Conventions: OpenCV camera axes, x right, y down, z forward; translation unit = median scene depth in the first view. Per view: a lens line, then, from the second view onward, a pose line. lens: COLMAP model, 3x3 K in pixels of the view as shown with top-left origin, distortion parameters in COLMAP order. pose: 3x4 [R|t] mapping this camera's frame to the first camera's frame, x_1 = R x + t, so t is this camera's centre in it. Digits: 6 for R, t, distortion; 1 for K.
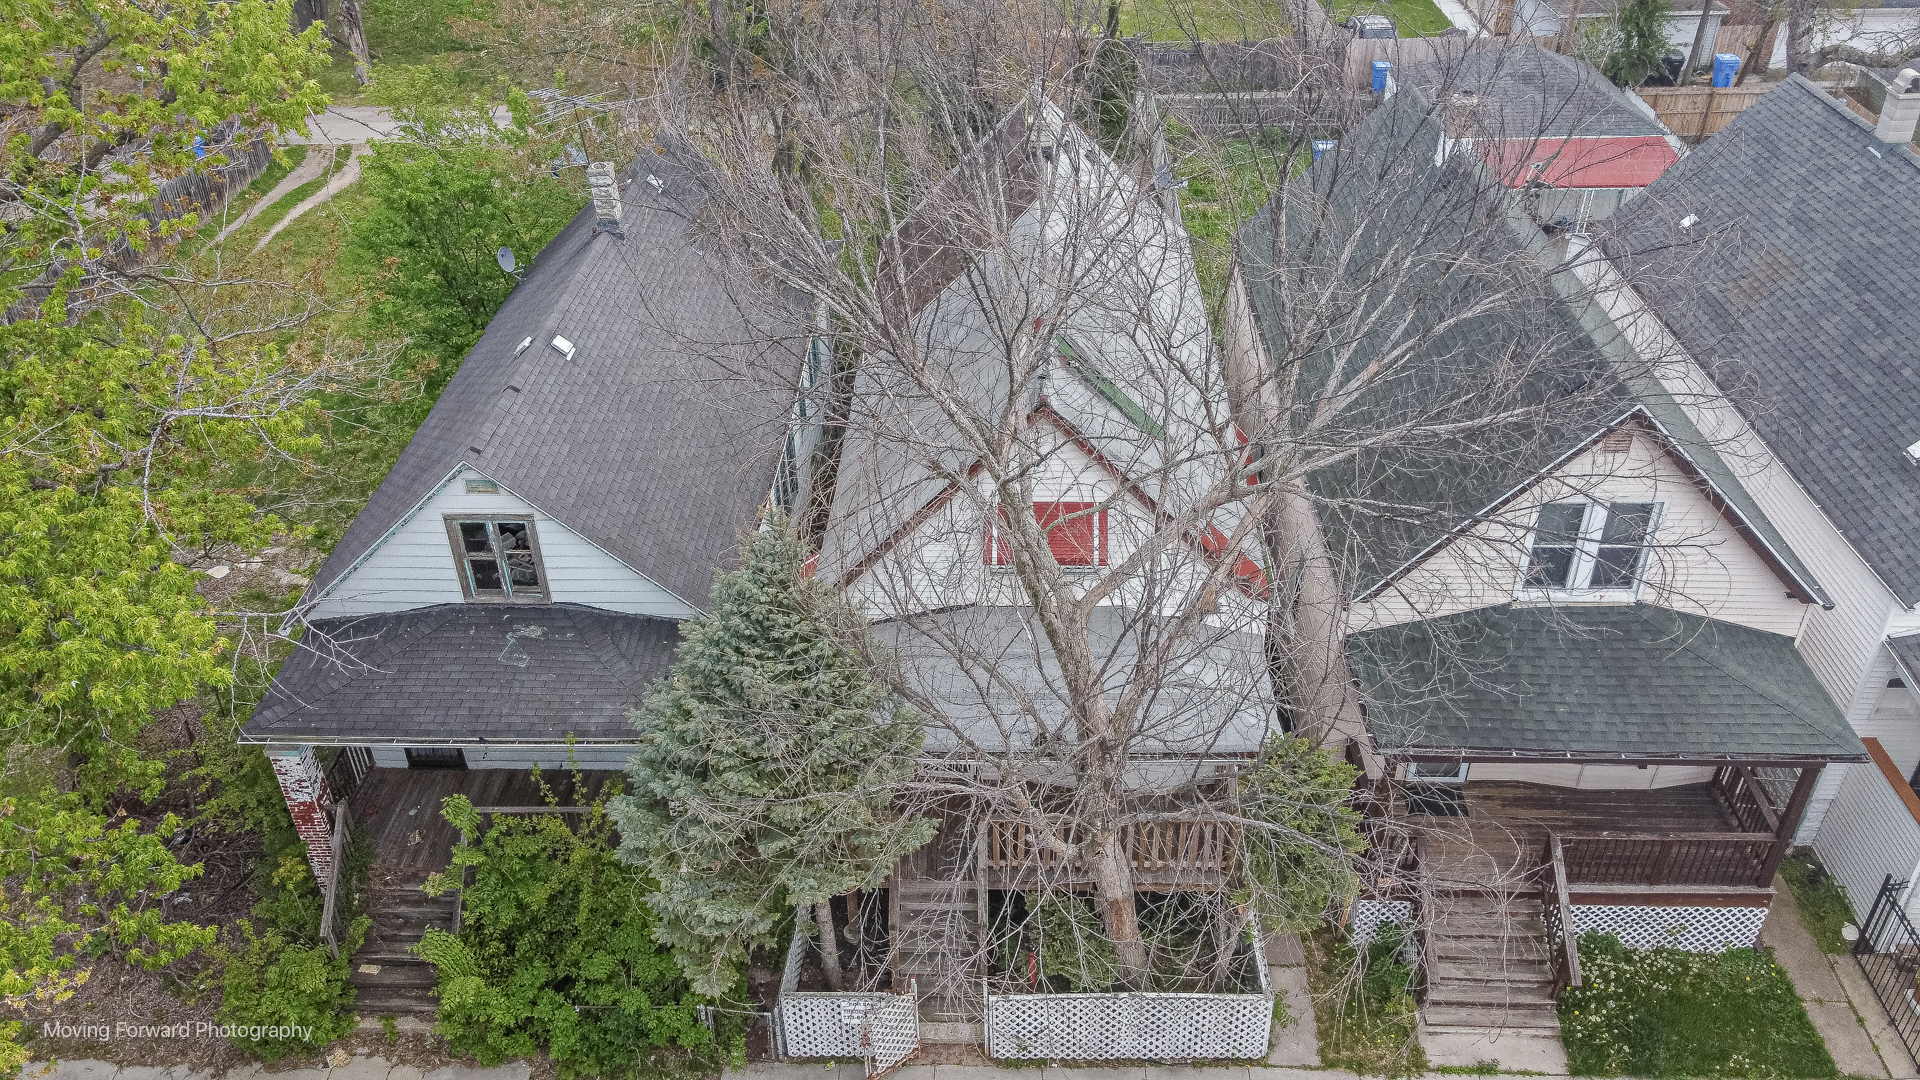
lens RADIAL K [[1462.8, 0, 964.0], [0, 1462.8, 548.3], [0, 0, 1]] dist [-0.000983, 0.035556]
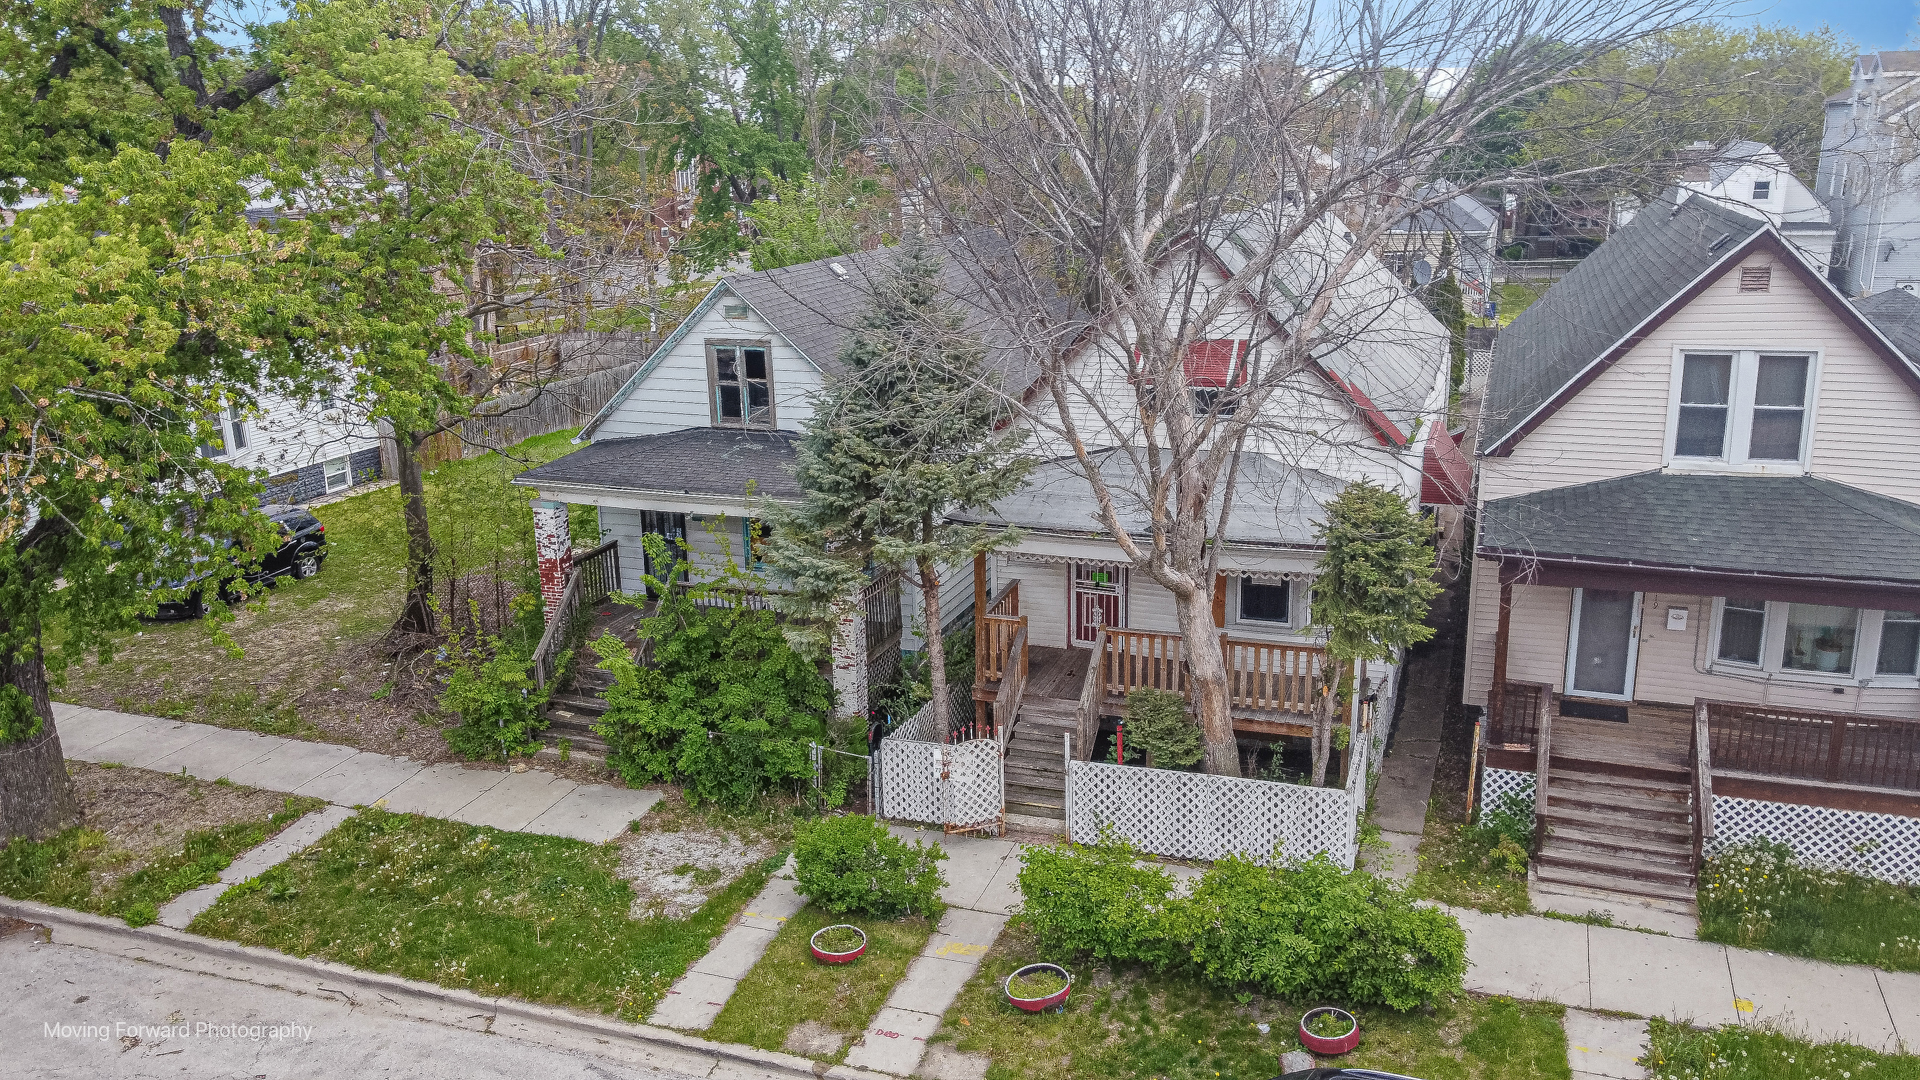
lens RADIAL K [[1462.8, 0, 964.0], [0, 1462.8, 548.3], [0, 0, 1]] dist [-0.000983, 0.035556]
pose [[0.948906, 0.080939, -0.305003, 0.235508], [-0.173432, 0.941245, -0.289793, 0.455185], [0.263627, 0.327884, 0.907190, 0.001796]]
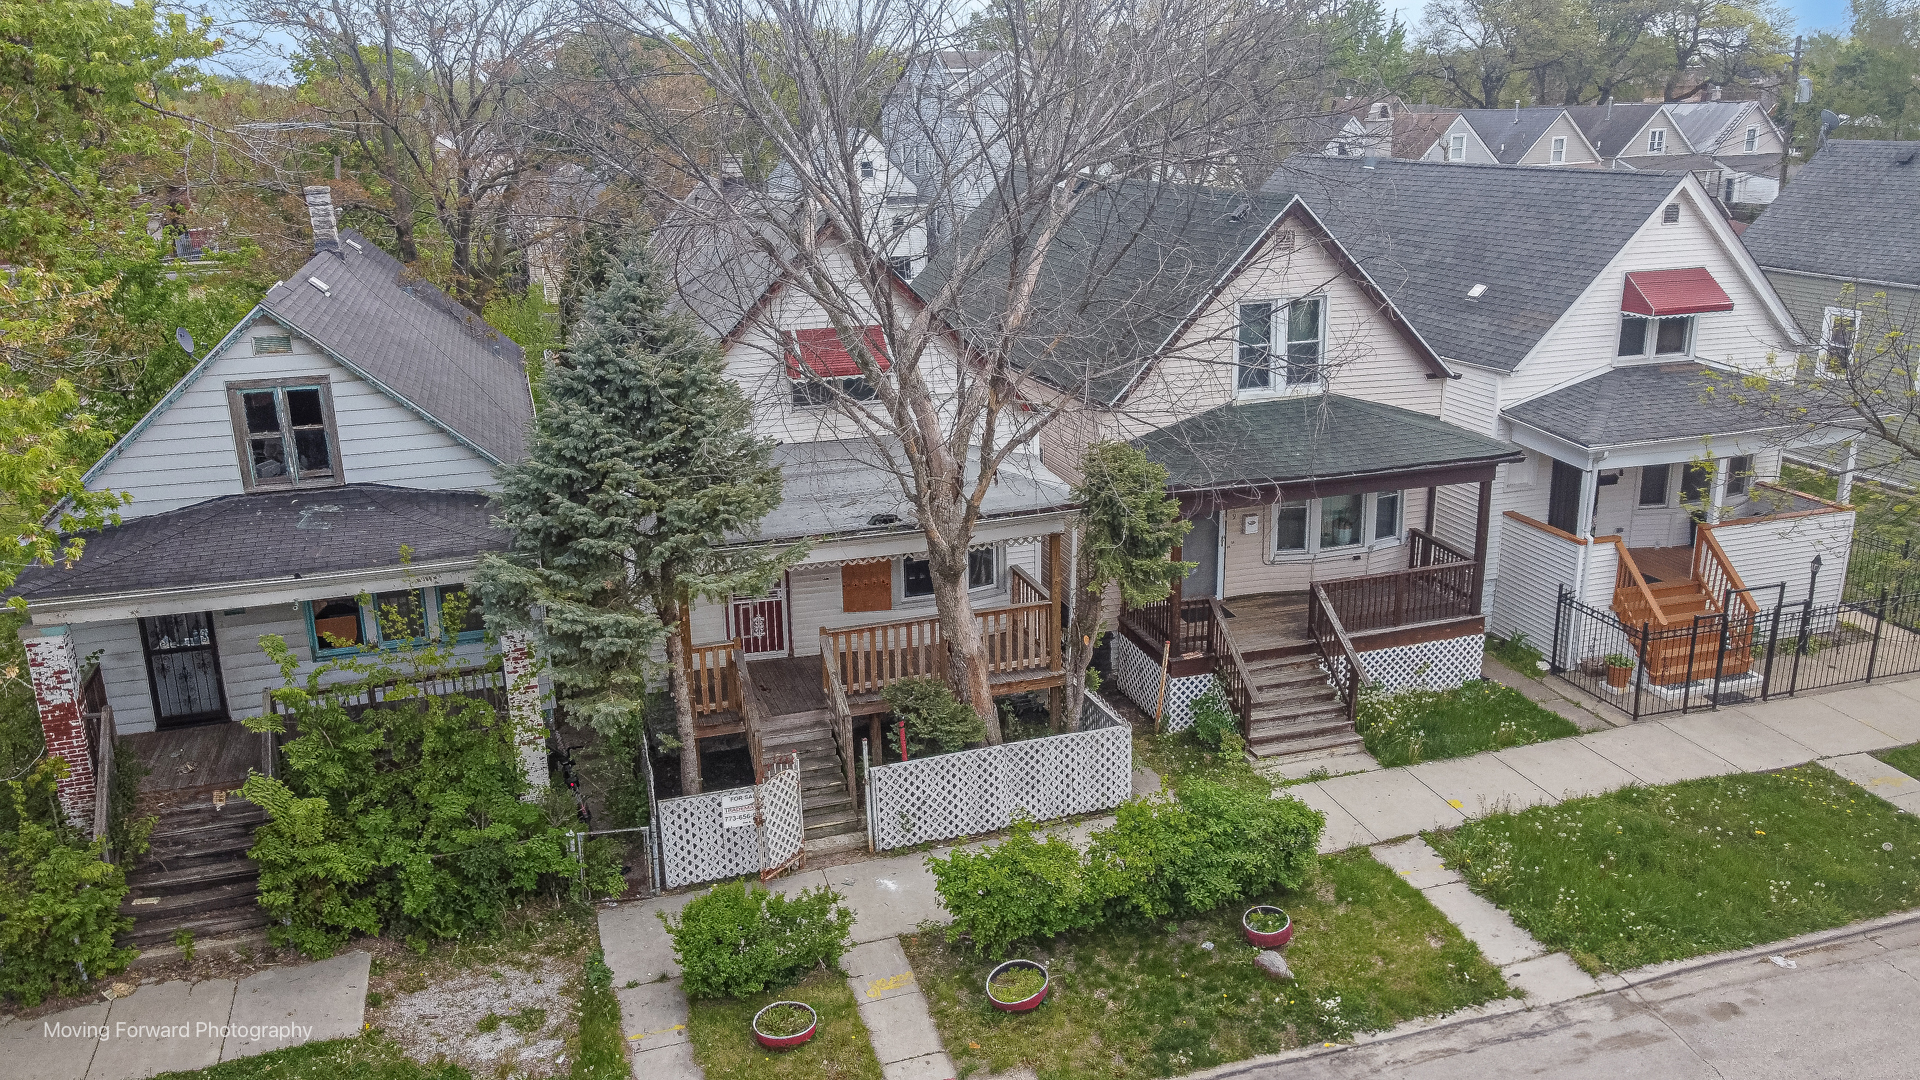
lens RADIAL K [[1462.8, 0, 964.0], [0, 1462.8, 548.3], [0, 0, 1]] dist [-0.000983, 0.035556]
pose [[0.943223, -0.098454, 0.317234, -0.213364], [0.190799, 0.942371, -0.274831, 0.430794], [-0.271894, 0.319755, 0.907651, 0.031043]]
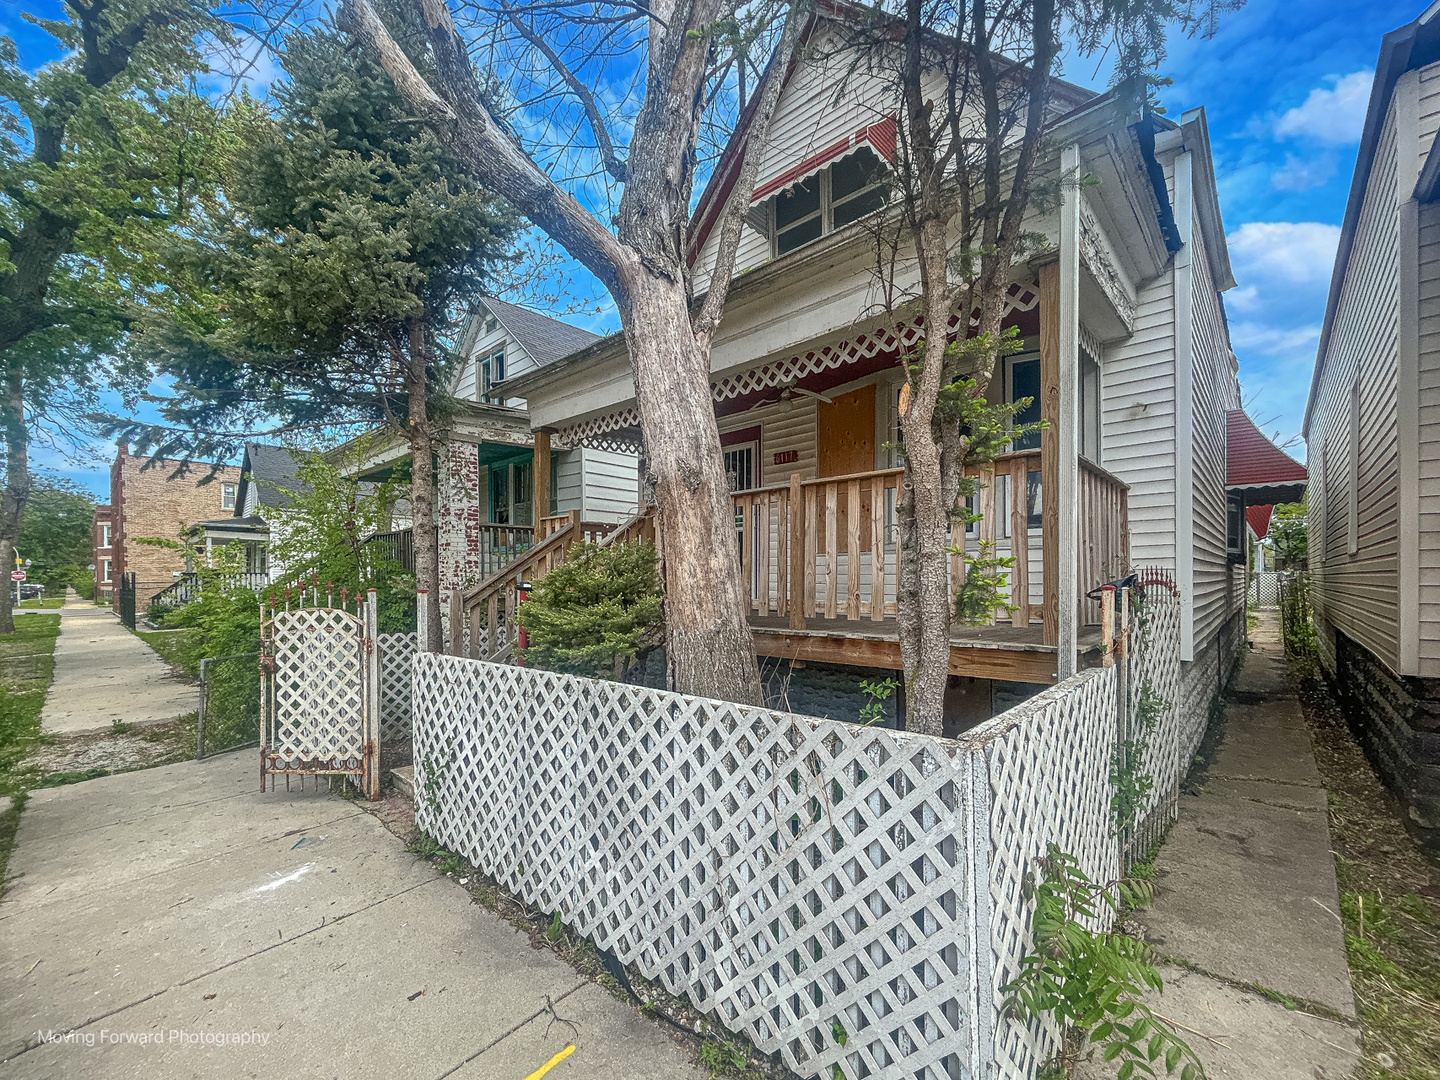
lens RADIAL K [[593.6, 0, 720.4], [0, 593.6, 596.6], [0, 0, 1]] dist [-0.000910, 0.000059]
pose [[0.751715, 0.029005, -0.658850, 0.225189], [-0.378252, 0.837338, -0.394704, 0.318923], [0.540232, 0.545916, 0.640410, 0.869202]]
